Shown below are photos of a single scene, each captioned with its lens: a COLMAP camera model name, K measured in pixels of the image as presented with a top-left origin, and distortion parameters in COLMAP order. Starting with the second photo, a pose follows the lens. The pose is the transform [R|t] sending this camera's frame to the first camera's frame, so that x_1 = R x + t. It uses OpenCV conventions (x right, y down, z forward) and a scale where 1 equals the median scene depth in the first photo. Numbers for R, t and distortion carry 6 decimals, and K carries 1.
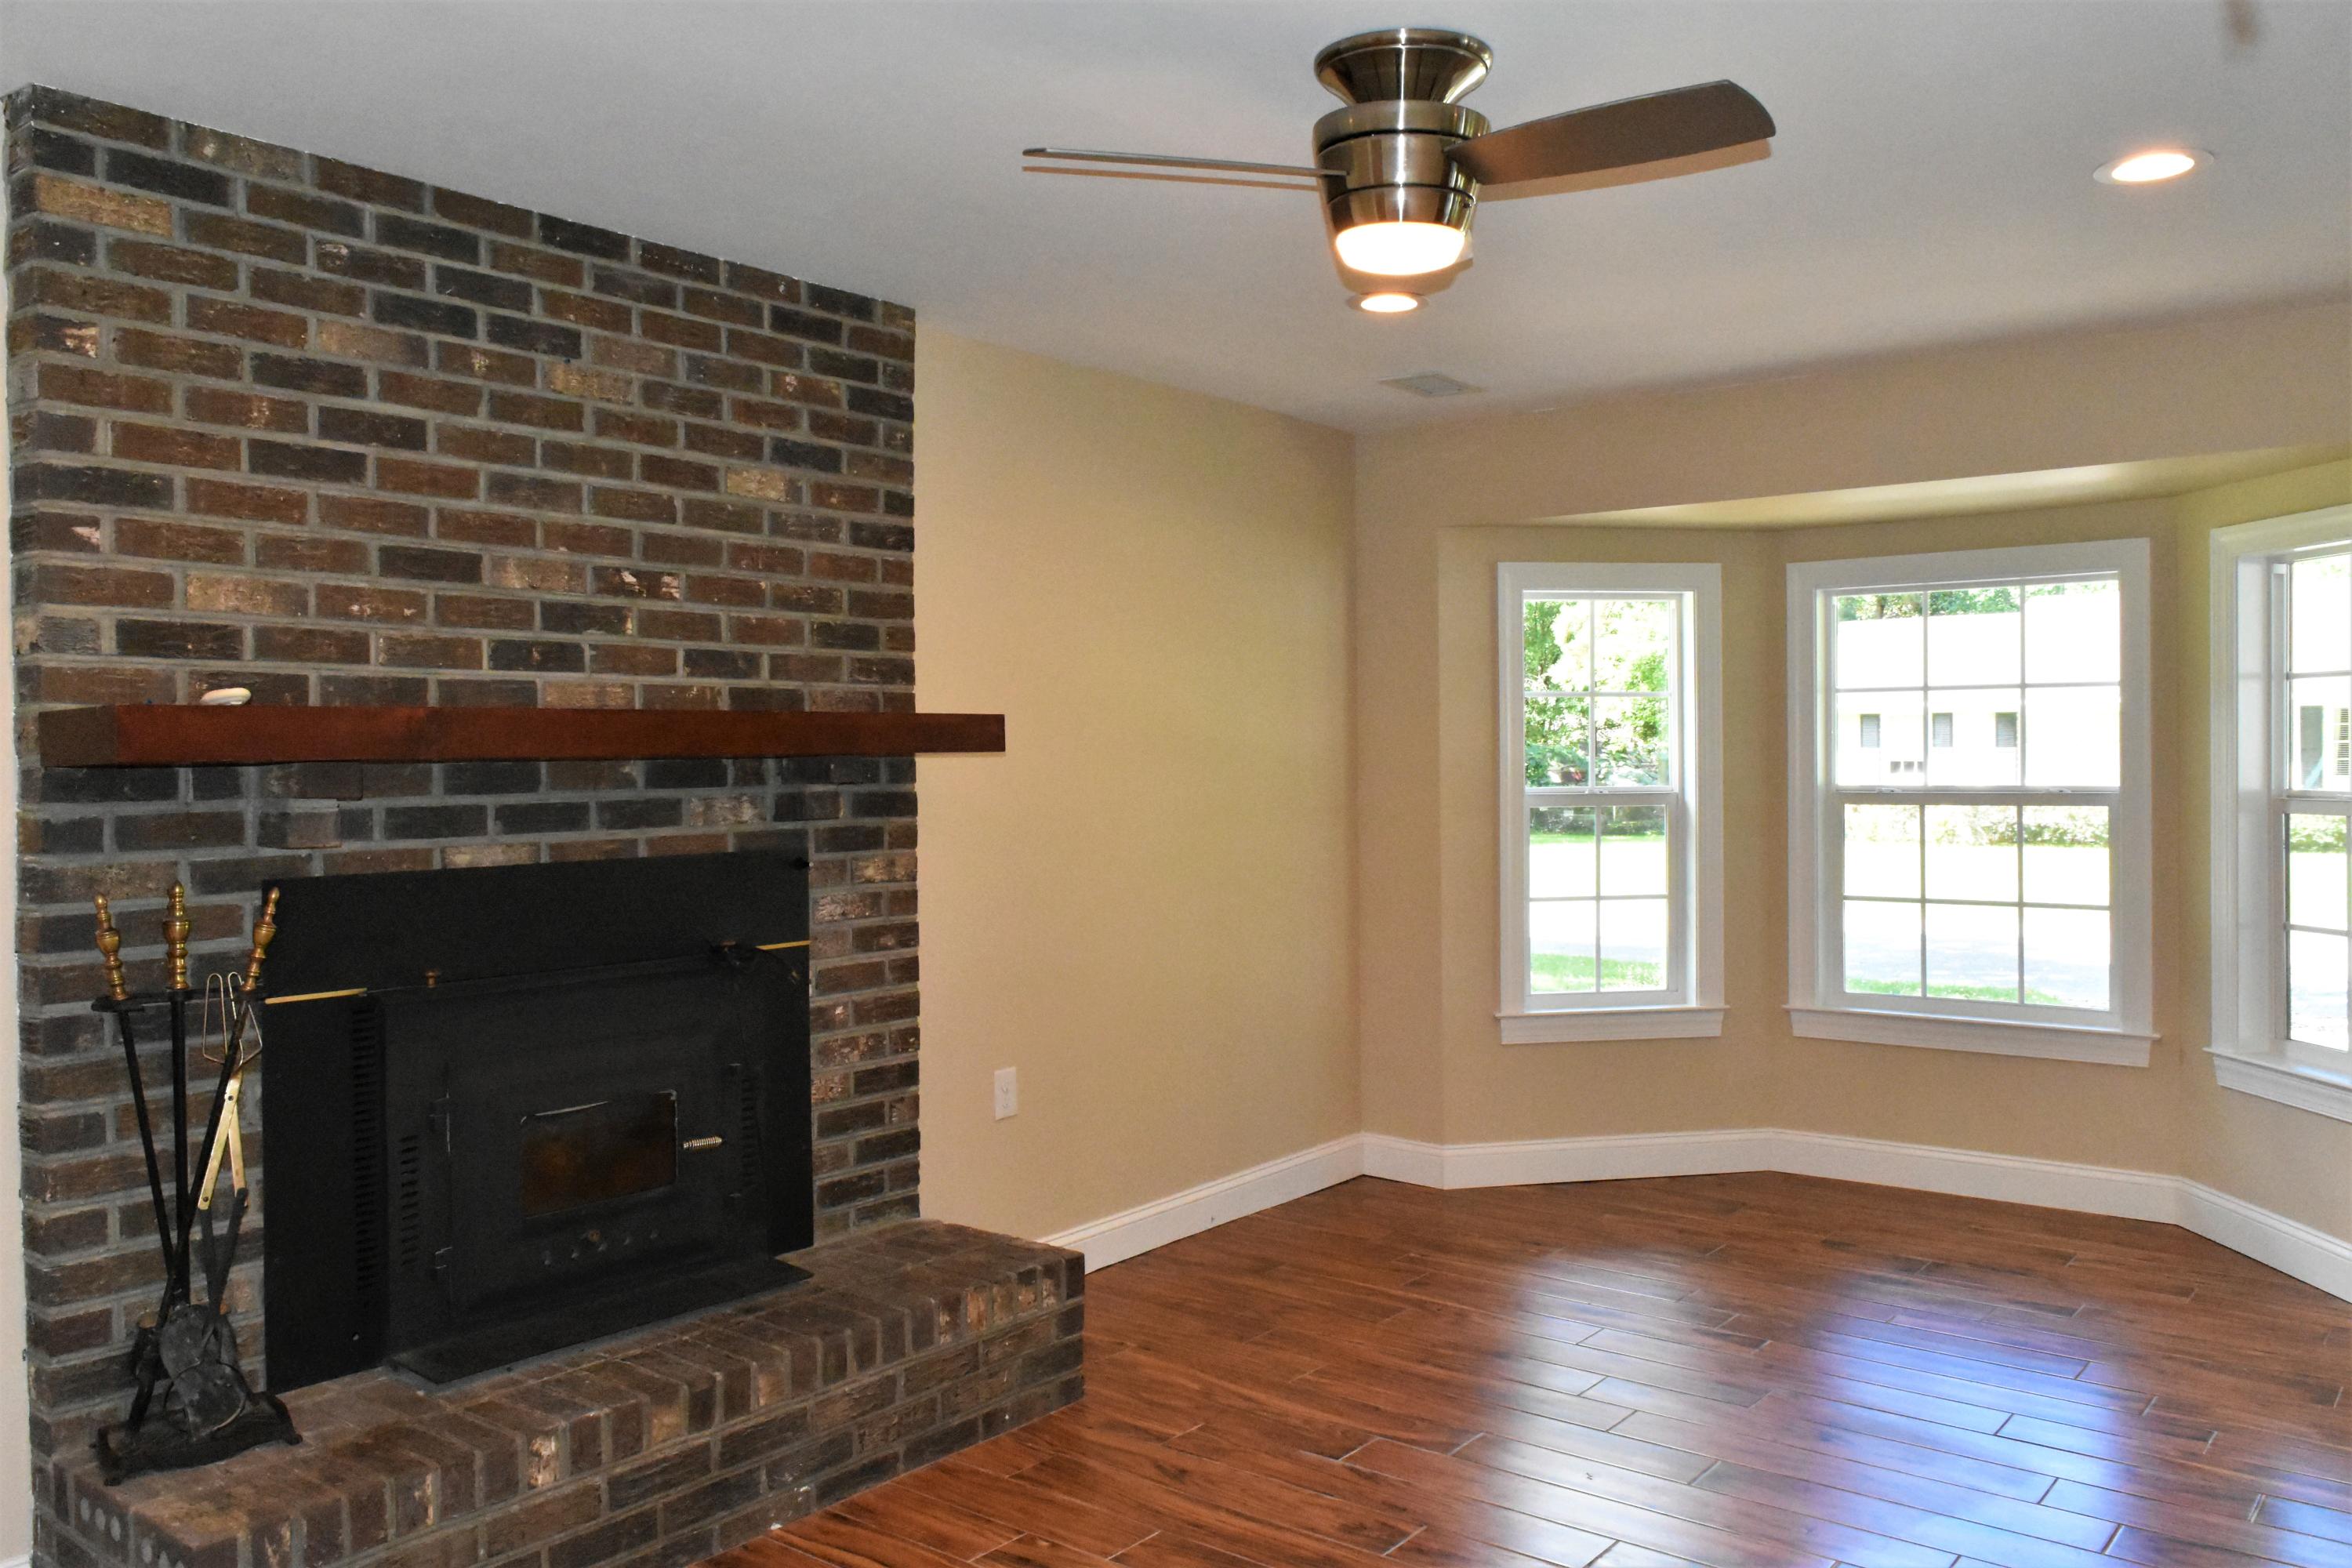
lens RADIAL K [[1822.0, 0, 1176.0], [0, 1822.0, 784.0], [0, 0, 1]] dist [-0.014194, 0.003272]
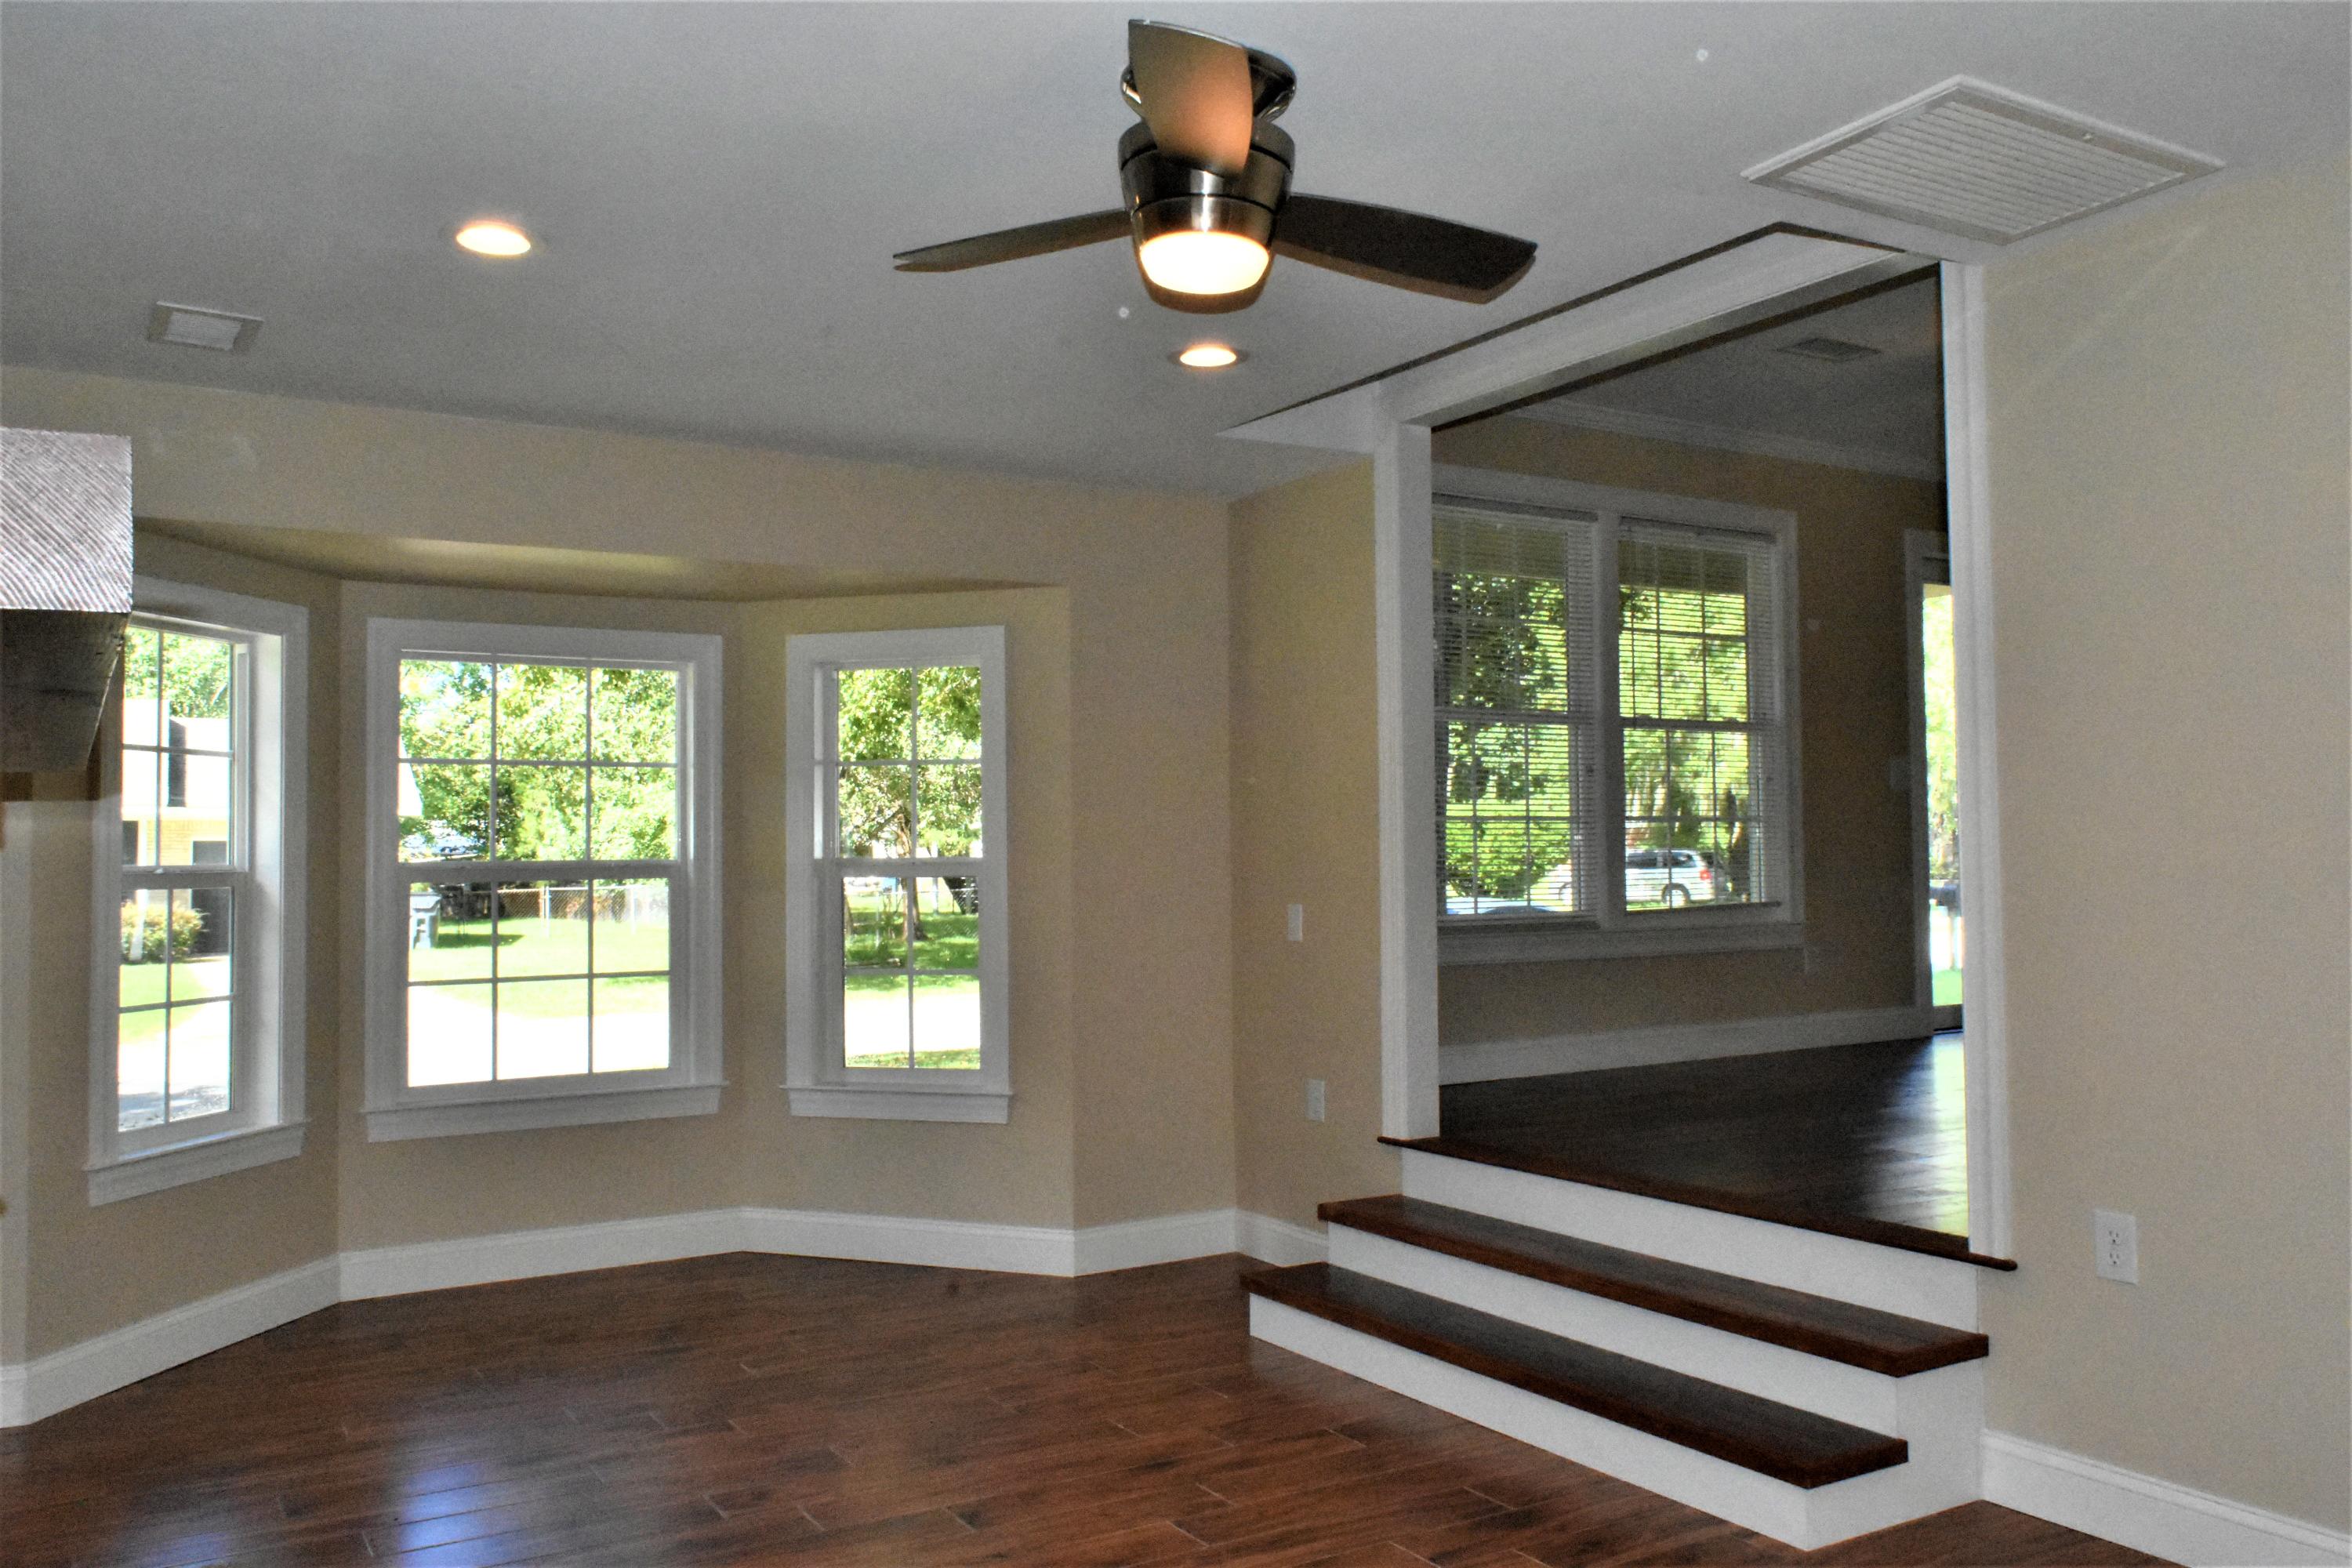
lens RADIAL K [[1822.0, 0, 1176.0], [0, 1822.0, 784.0], [0, 0, 1]] dist [-0.014194, 0.003272]
pose [[0.359384, 0.034959, 0.932535, -0.380556], [0.022078, 0.998700, -0.045948, 0.012392], [-0.932929, 0.037101, 0.358145, 0.316948]]
